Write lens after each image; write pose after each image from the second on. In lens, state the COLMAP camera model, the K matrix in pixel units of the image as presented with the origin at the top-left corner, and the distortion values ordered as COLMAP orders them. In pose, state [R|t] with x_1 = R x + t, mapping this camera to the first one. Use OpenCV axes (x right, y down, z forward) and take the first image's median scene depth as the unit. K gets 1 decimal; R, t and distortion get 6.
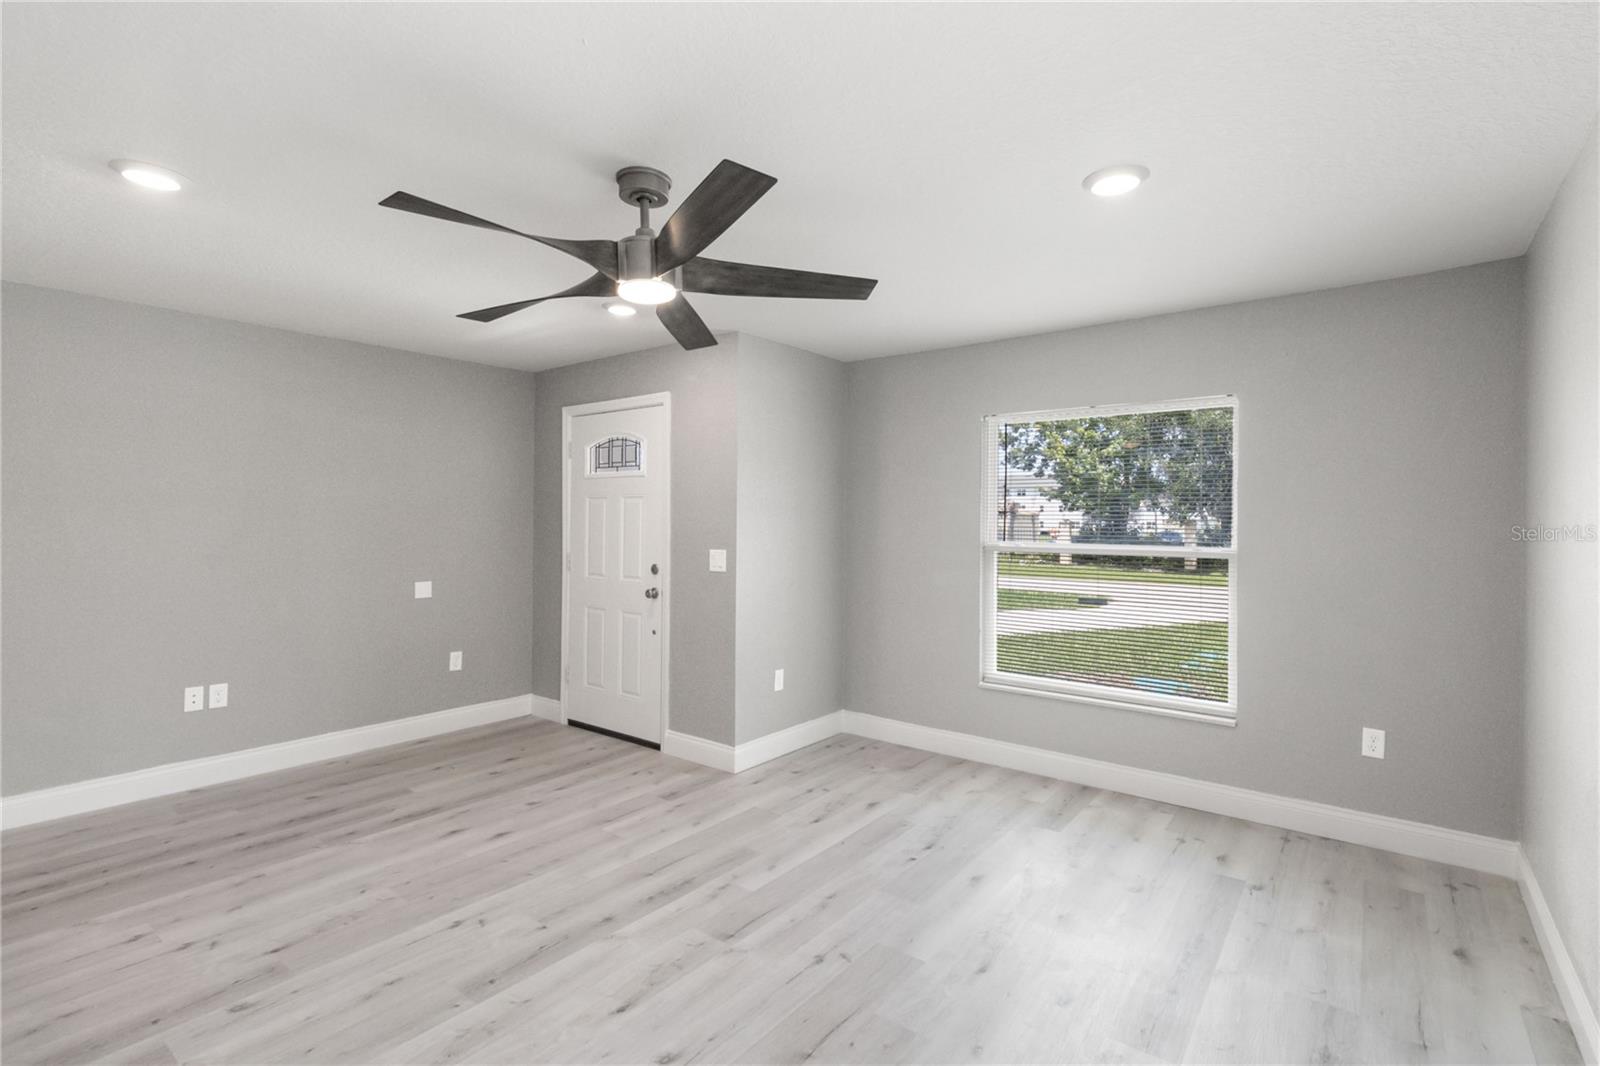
lens RADIAL K [[742.5, 0, 819.2], [0, 742.5, 524.5], [0, 0, 1]] dist [0.001848, 0.000254]
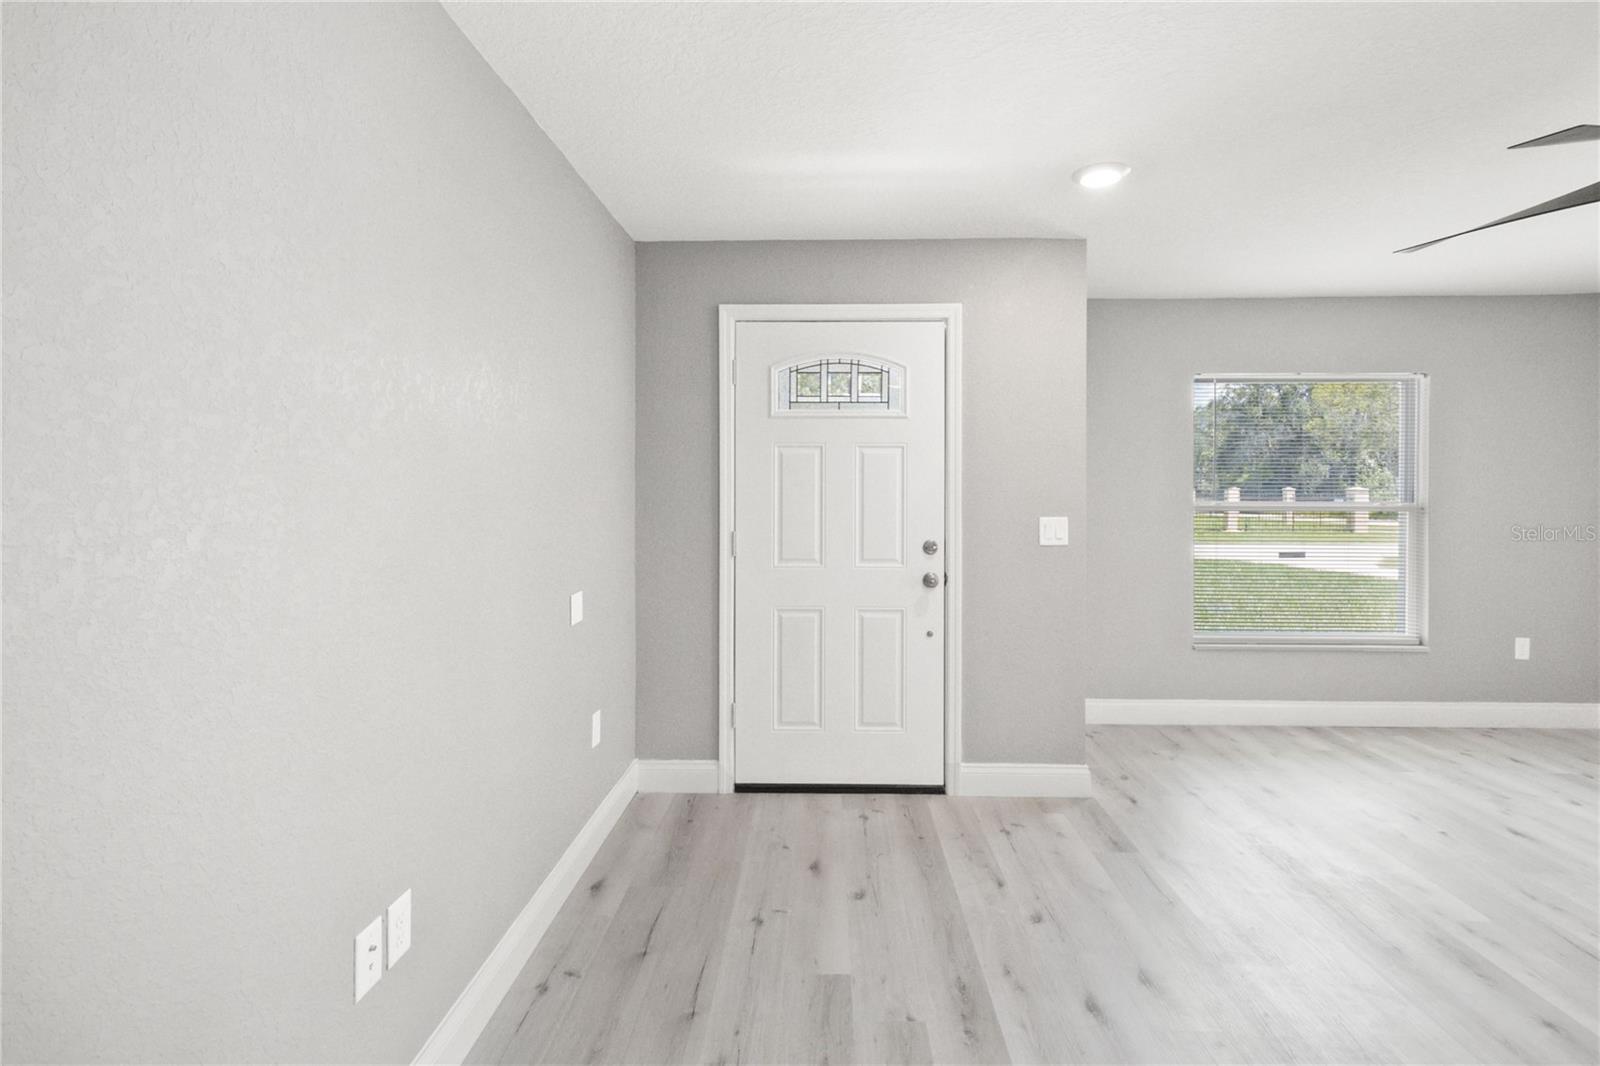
lens RADIAL K [[741.9, 0, 813.9], [0, 741.9, 494.4], [0, 0, 1]] dist [0.001246, 0.000139]
pose [[0.810448, -0.010540, 0.585716, -0.814214], [0.006278, 0.999937, 0.009307, 0.001725], [-0.585778, -0.003866, 0.810463, 0.530085]]
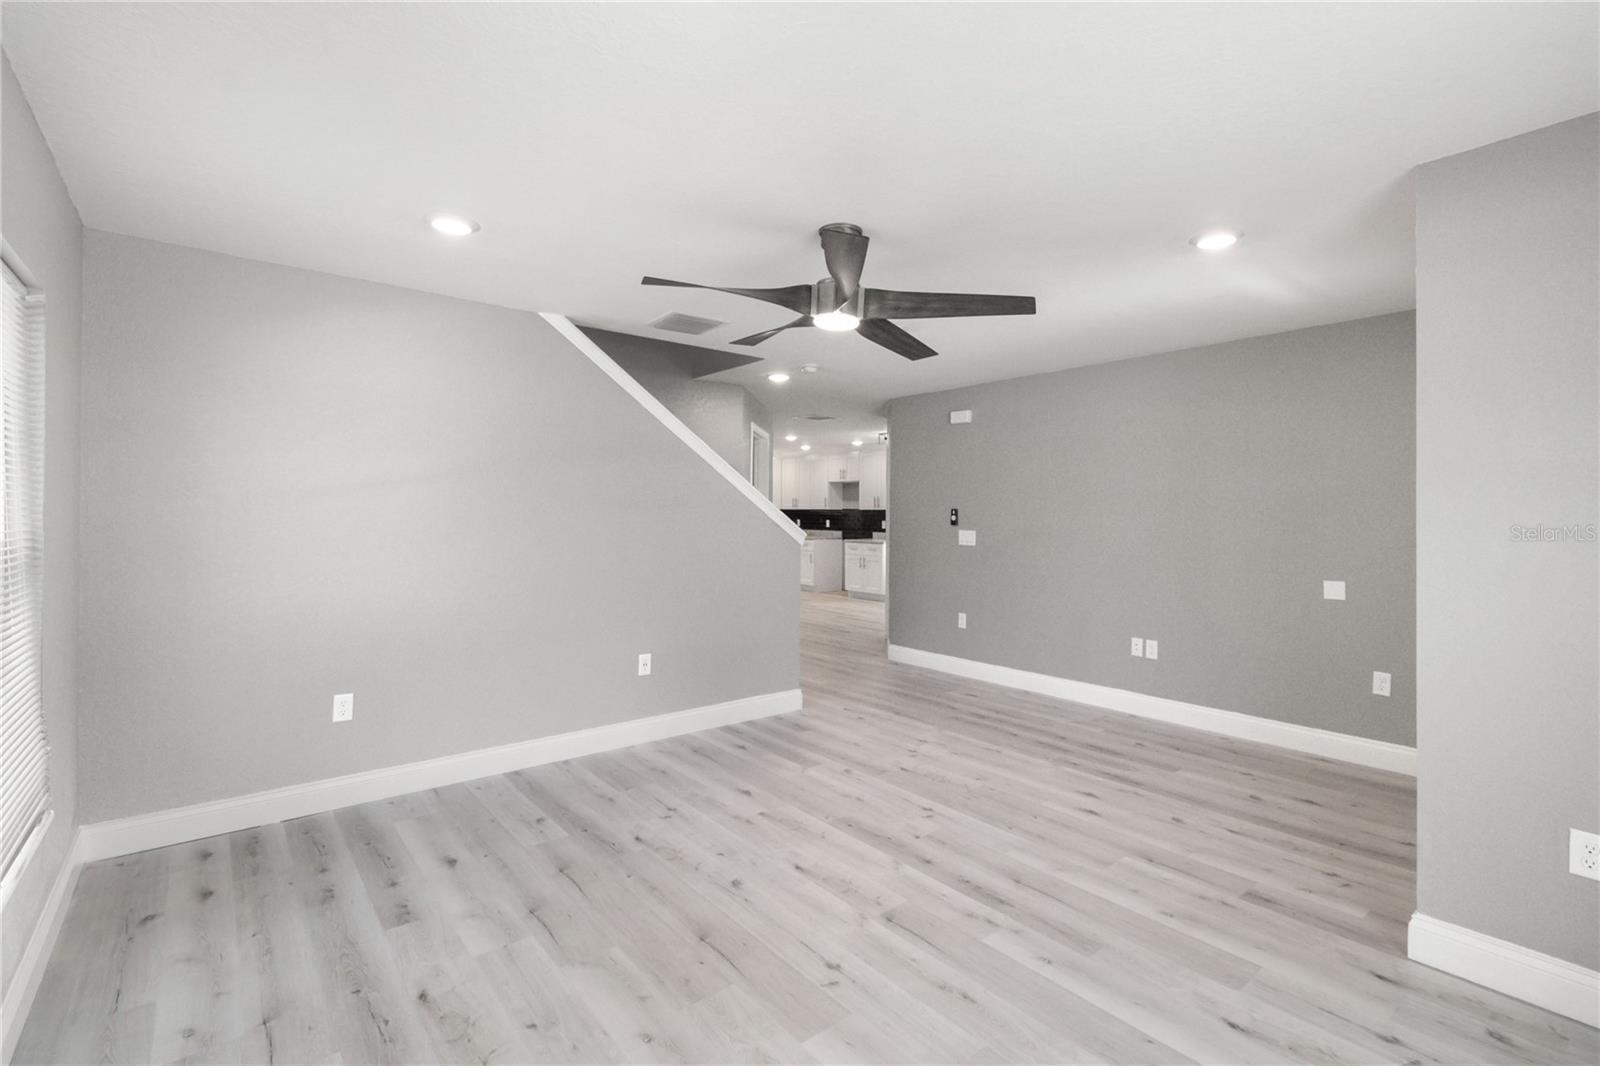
lens RADIAL K [[735.7, 0, 808.4], [0, 735.7, 509.5], [0, 0, 1]] dist [0.000807, 0.000291]
pose [[-0.241177, -0.012632, -0.970399, 0.538128], [-0.008197, 0.999906, -0.010979, 0.007213], [0.970446, 0.005306, -0.241258, 0.692272]]
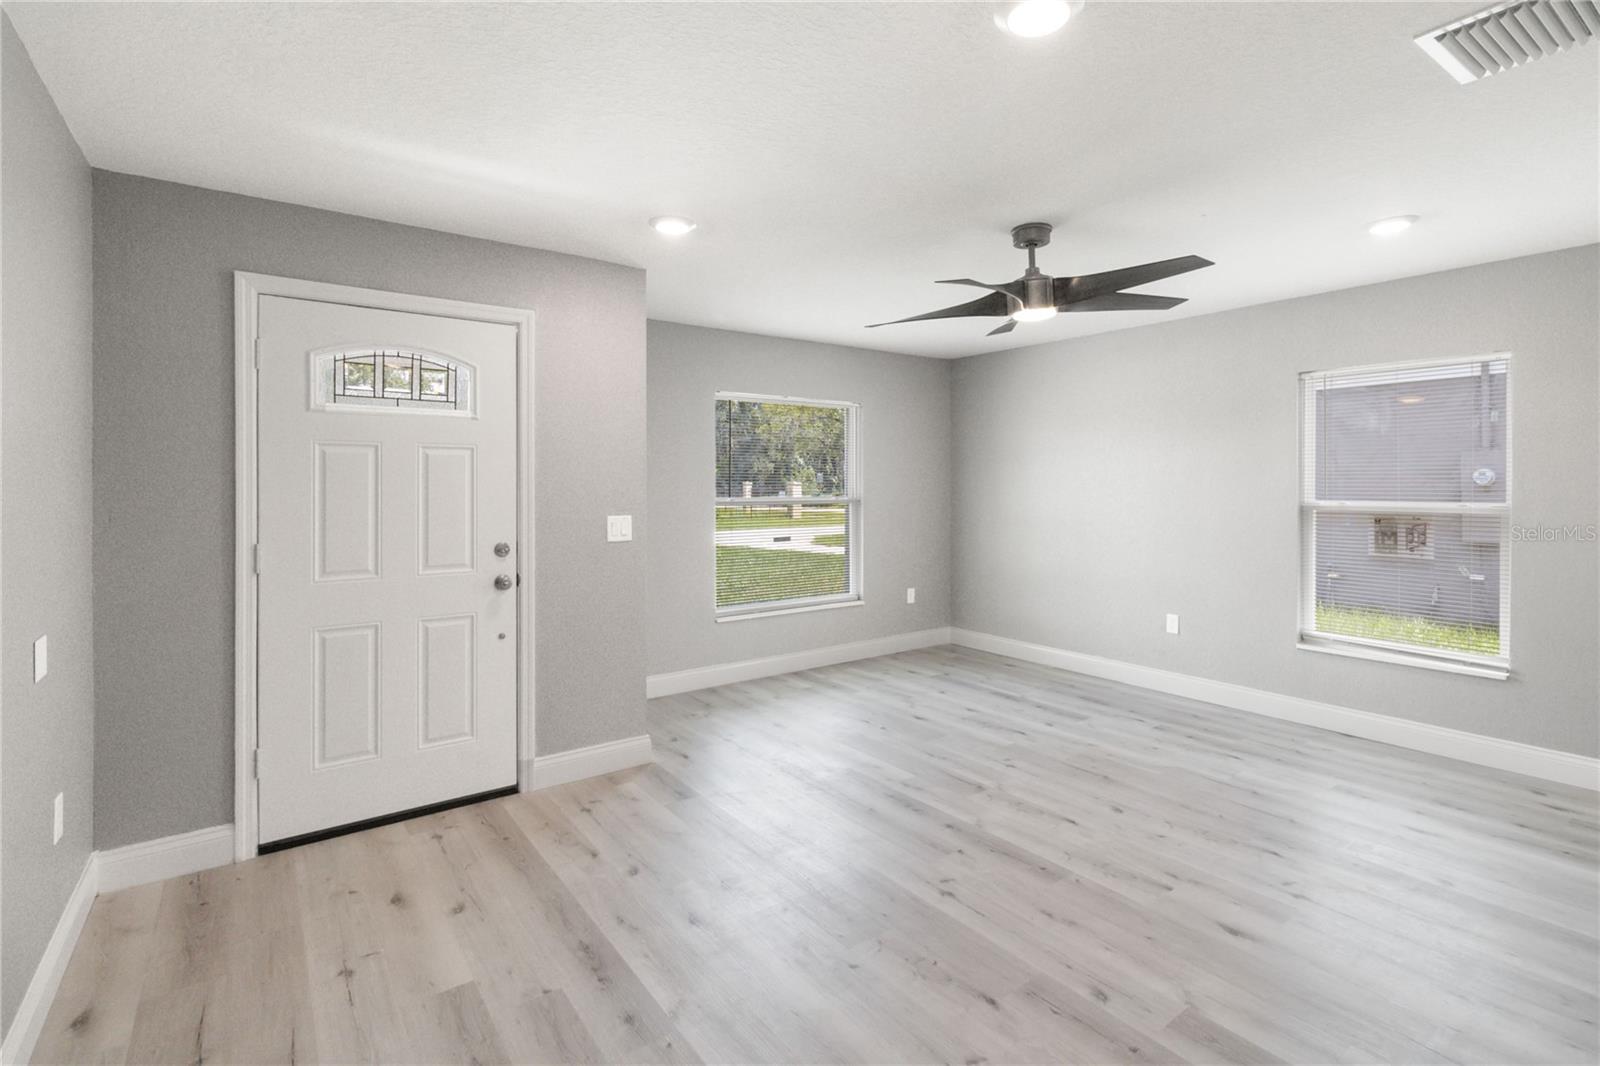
lens RADIAL K [[745.1, 0, 813.4], [0, 745.1, 483.2], [0, 0, 1]] dist [0.000658, -0.000408]
pose [[0.277830, -0.007879, 0.960598, -0.923287], [0.005249, 0.999964, 0.006684, -0.008256], [-0.960616, 0.003186, 0.277861, 0.558372]]
